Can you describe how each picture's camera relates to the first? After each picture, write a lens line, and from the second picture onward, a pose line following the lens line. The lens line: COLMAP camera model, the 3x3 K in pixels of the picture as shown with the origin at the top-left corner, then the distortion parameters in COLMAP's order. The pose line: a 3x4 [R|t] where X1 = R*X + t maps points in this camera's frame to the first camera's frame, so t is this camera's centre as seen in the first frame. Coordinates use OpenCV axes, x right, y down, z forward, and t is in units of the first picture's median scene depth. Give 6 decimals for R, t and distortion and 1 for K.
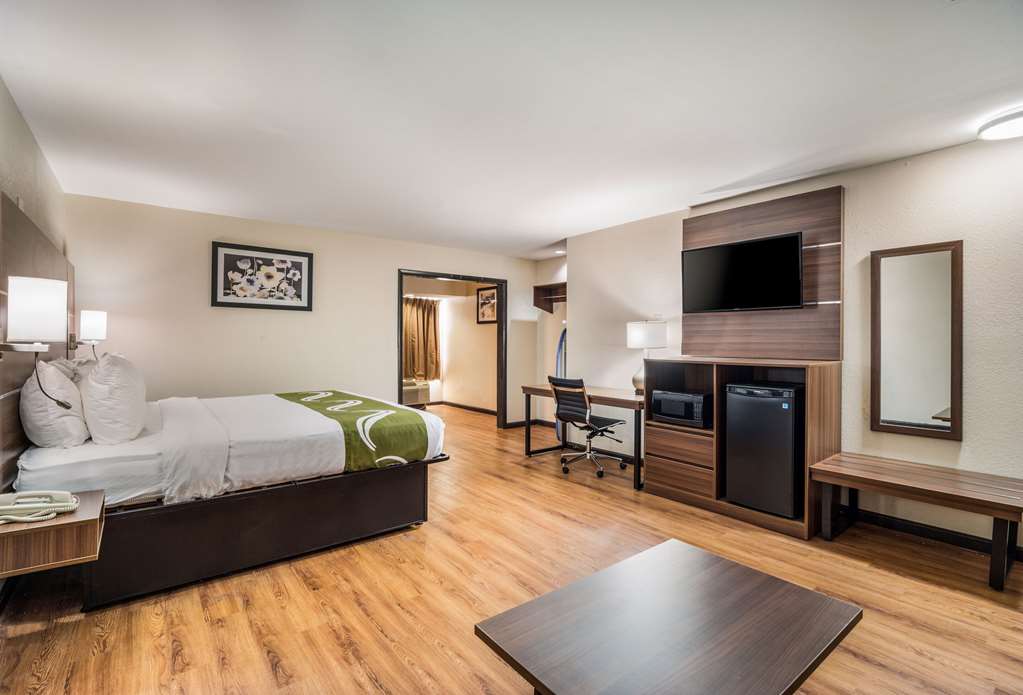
lens RADIAL K [[488.3, 0, 533.9], [0, 488.3, 333.7], [0, 0, 1]] dist [-0.015918, 0.003730]
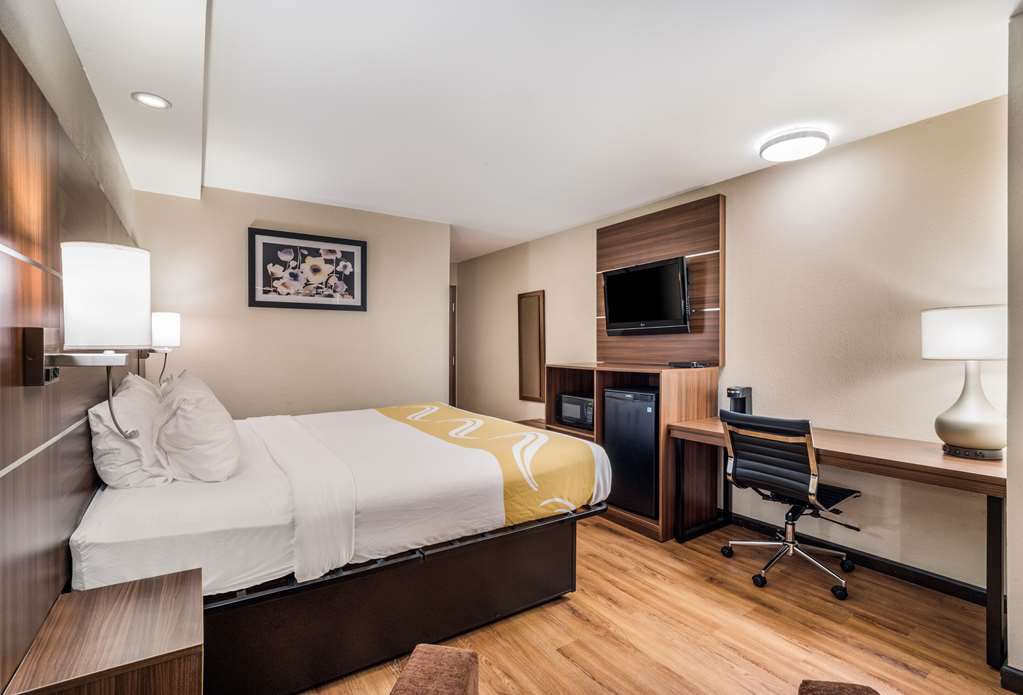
lens RADIAL K [[488.3, 0, 513.2], [0, 488.3, 349.2], [0, 0, 1]] dist [-0.015918, 0.003730]
pose [[0.981456, -0.003951, -0.191647, -0.058318], [0.007526, 0.999811, 0.017930, 0.005195], [0.191540, -0.019040, 0.981300, 0.255373]]
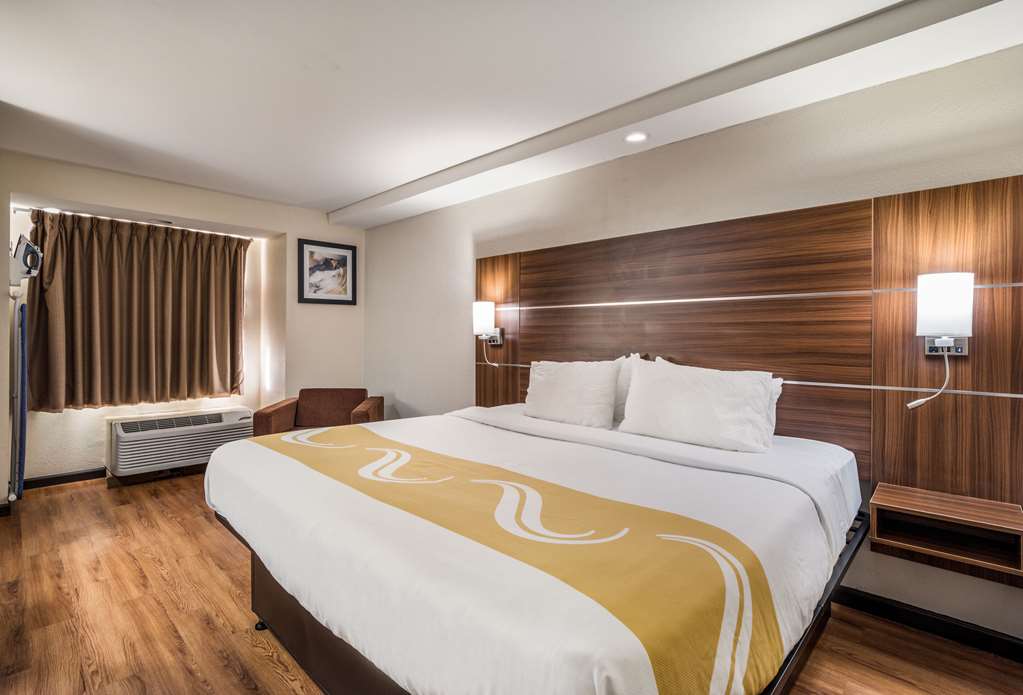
lens RADIAL K [[488.3, 0, 540.3], [0, 488.3, 336.6], [0, 0, 1]] dist [-0.015918, 0.003730]
pose [[-0.996836, -0.004832, -0.079335, -0.314628], [-0.004914, 0.999988, 0.000838, 0.011602], [0.079330, 0.001225, -0.996848, 1.200924]]
